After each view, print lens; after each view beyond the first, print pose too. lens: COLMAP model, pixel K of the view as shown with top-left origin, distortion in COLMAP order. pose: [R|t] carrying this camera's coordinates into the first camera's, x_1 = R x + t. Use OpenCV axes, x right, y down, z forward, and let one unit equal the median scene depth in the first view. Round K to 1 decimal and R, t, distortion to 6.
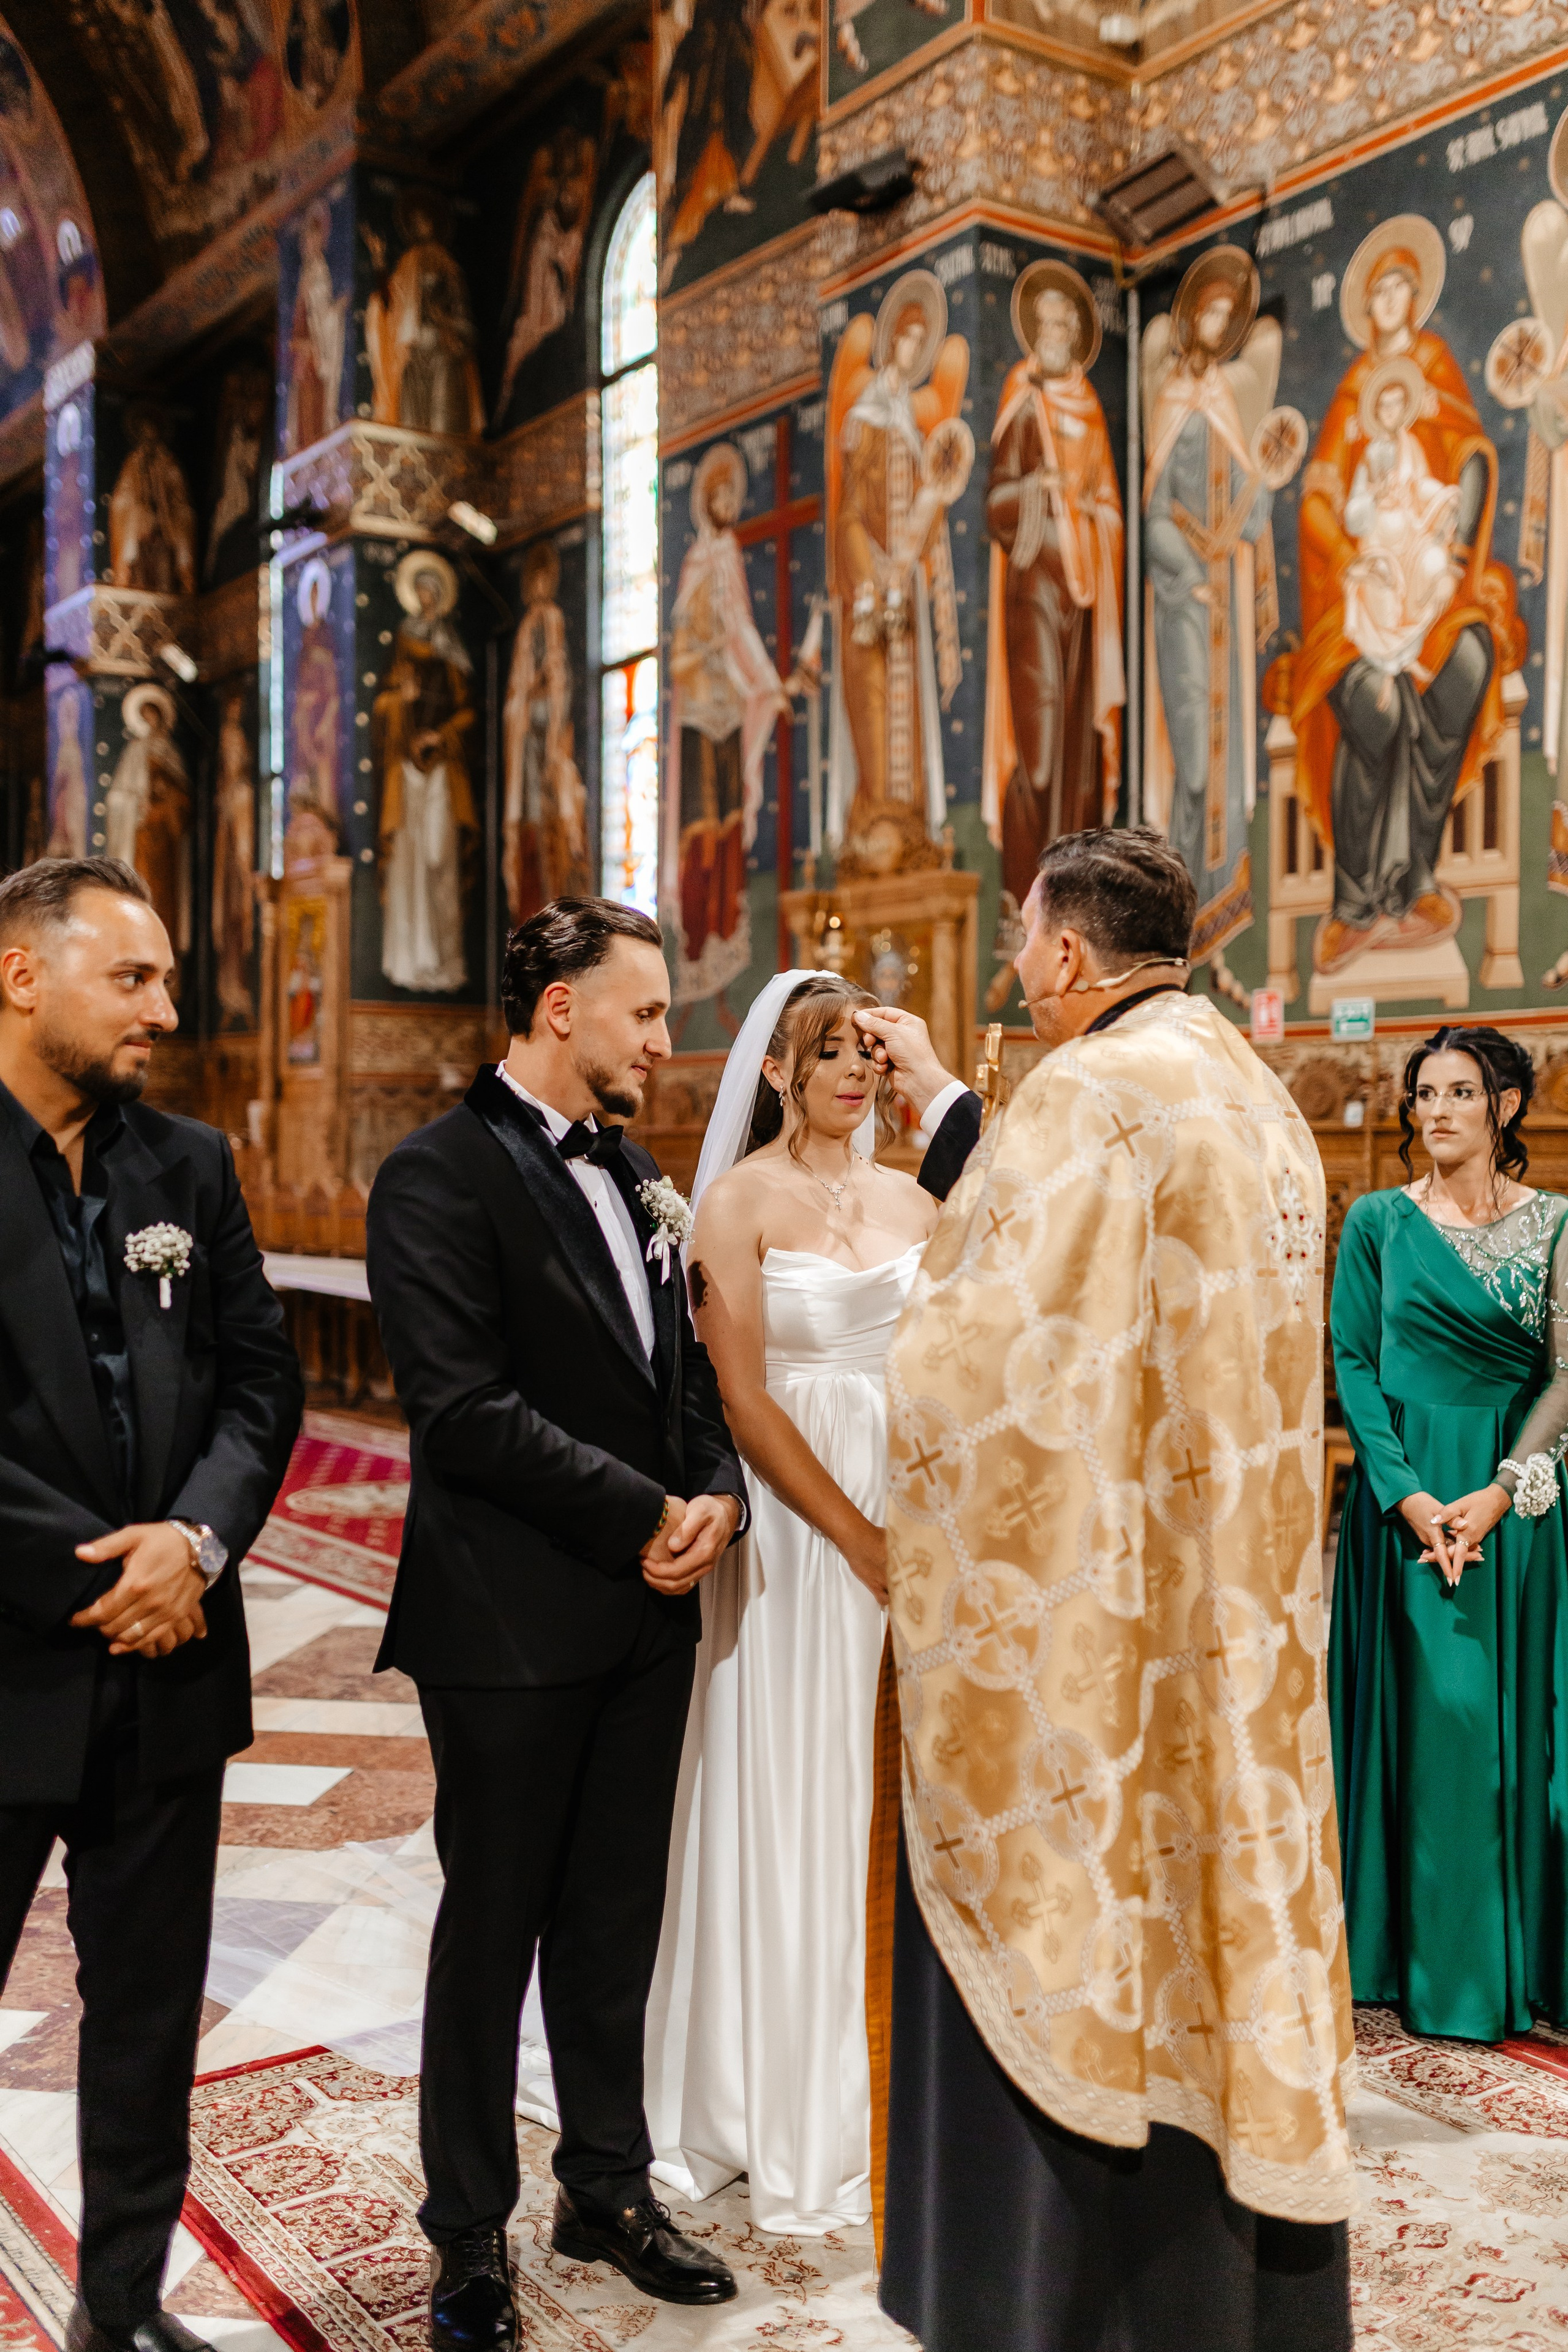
lens RADIAL K [[2339.4, 0, 783.0], [0, 2339.4, 1180.0], [0, 0, 1]] dist [0.049097, 0.000000]
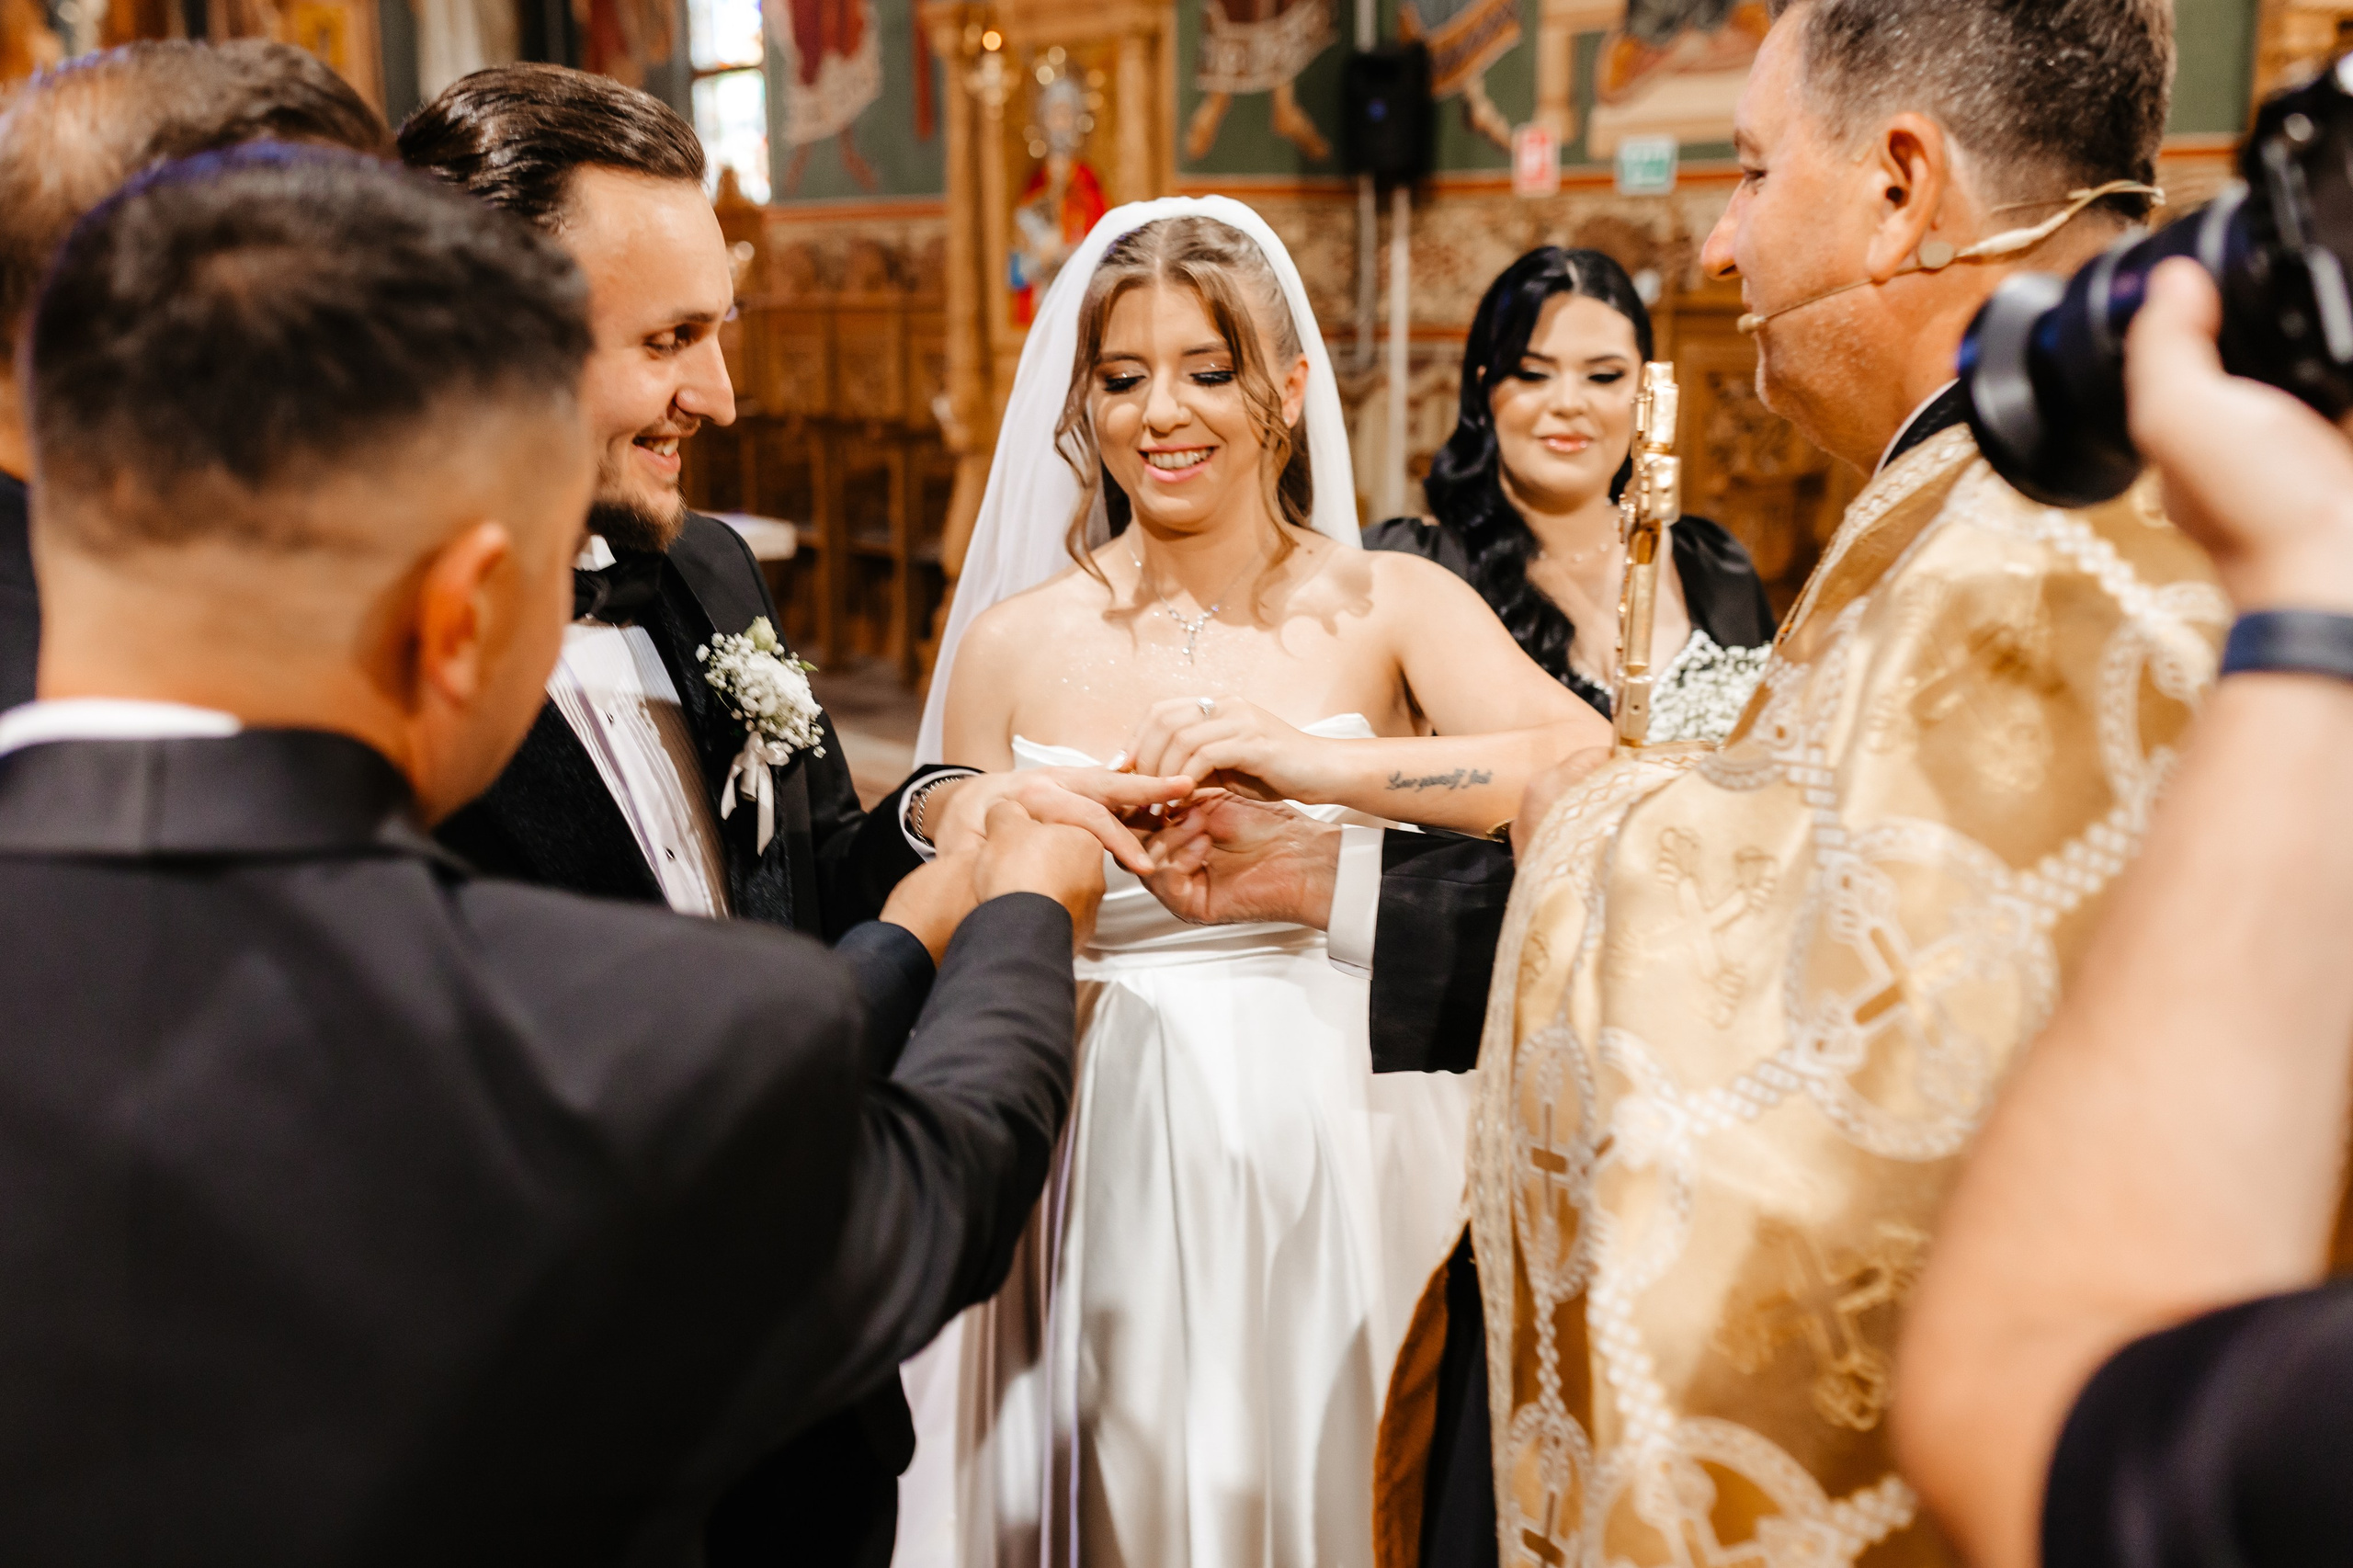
lens RADIAL K [[2340.4, 0, 1202.5], [0, 2340.4, 726.7], [0, 0, 1]] dist [0.049097, 0.000000]
pose [[0.992723, -0.036419, 0.114783, -0.005756], [0.015643, 0.984096, 0.176946, -0.022822], [-0.119402, -0.173863, 0.977504, 0.189247]]
